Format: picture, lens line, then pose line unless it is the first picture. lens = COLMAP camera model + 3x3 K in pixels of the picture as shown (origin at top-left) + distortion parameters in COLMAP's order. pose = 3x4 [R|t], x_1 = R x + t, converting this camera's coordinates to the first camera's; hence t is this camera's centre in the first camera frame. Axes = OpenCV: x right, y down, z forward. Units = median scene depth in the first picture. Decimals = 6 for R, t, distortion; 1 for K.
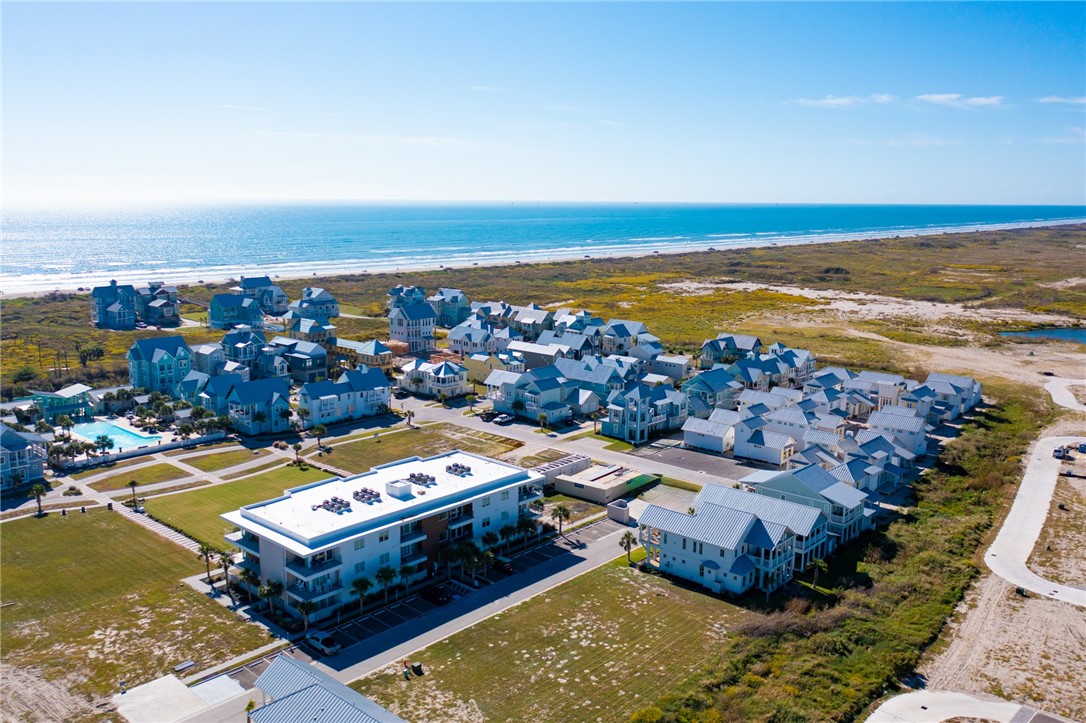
lens RADIAL K [[908.0, 0, 543.0], [0, 908.0, 361.5], [0, 0, 1]] dist [-0.010917, -0.003559]
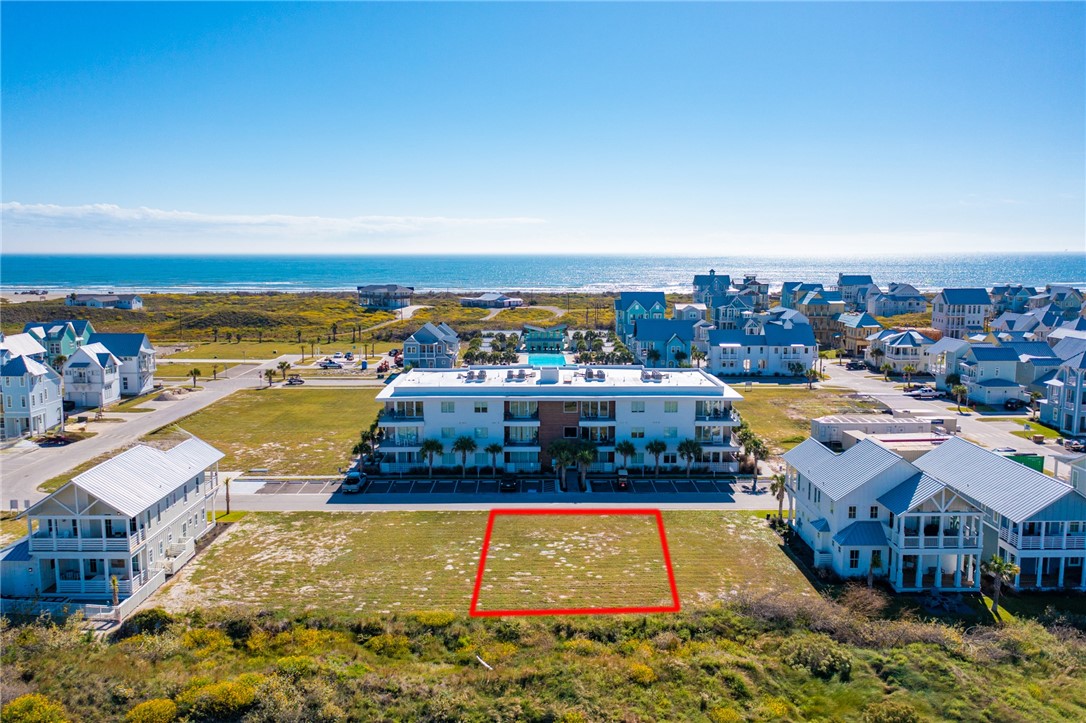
lens RADIAL K [[869.2, 0, 532.7], [0, 869.2, 360.6], [0, 0, 1]] dist [-0.005479, -0.004204]
pose [[0.671224, 0.086495, -0.736191, 0.428478], [-0.126037, 0.992024, 0.001639, 0.119605], [0.730461, 0.091687, 0.676772, 0.383490]]
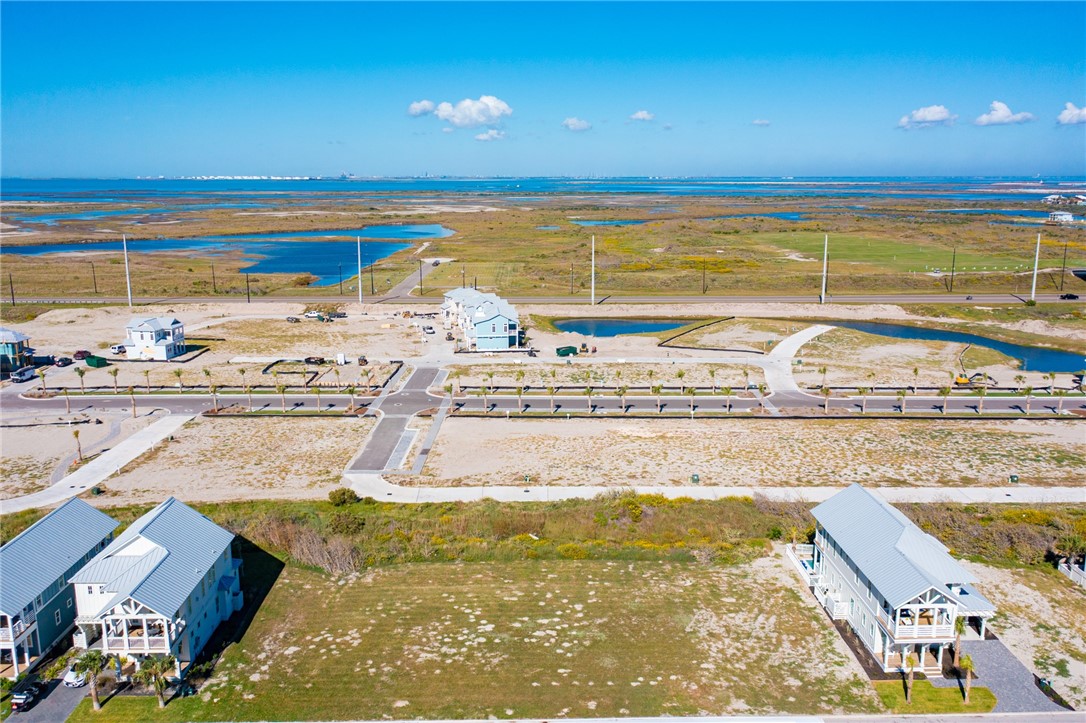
lens RADIAL K [[908.0, 0, 543.0], [0, 908.0, 361.5], [0, 0, 1]] dist [-0.010917, -0.003559]
pose [[-0.688768, -0.152105, 0.708846, -0.372007], [0.123072, 0.939021, 0.321082, -0.098498], [-0.714459, 0.308390, -0.628047, 1.062206]]
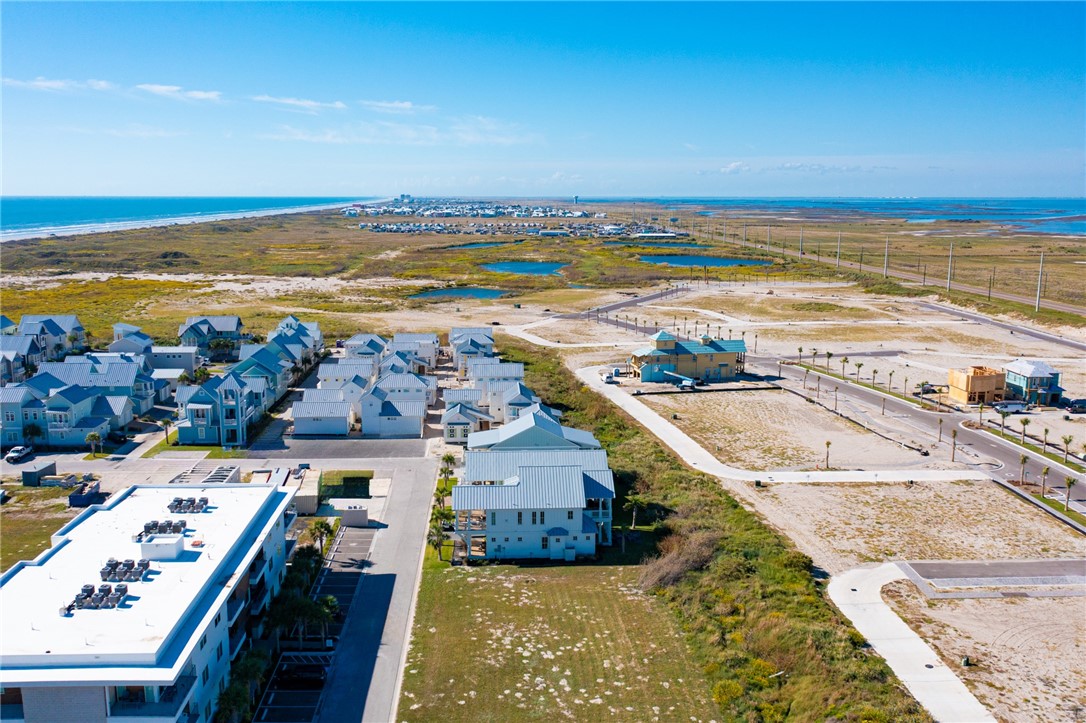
lens RADIAL K [[926.2, 0, 541.9], [0, 926.2, 327.3], [0, 0, 1]] dist [-0.008666, 0.005894]
pose [[0.703394, -0.103038, 0.703293, -0.390081], [0.125187, 0.991929, 0.020121, 0.005111], [-0.699690, 0.073890, 0.710616, 0.313460]]
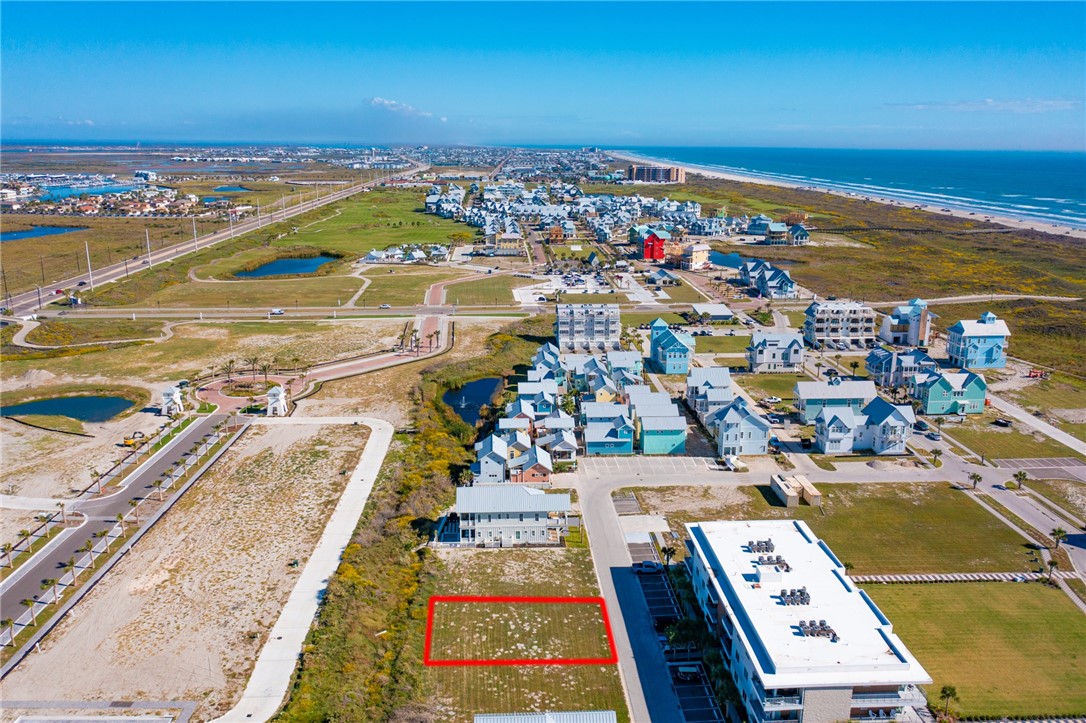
lens RADIAL K [[846.8, 0, 552.8], [0, 846.8, 360.2], [0, 0, 1]] dist [-0.002755, 0.000069]
pose [[-0.696353, 0.167692, -0.697834, 0.581165], [-0.139090, 0.922354, 0.360440, -0.359162], [0.704093, 0.348055, -0.618960, 1.246122]]
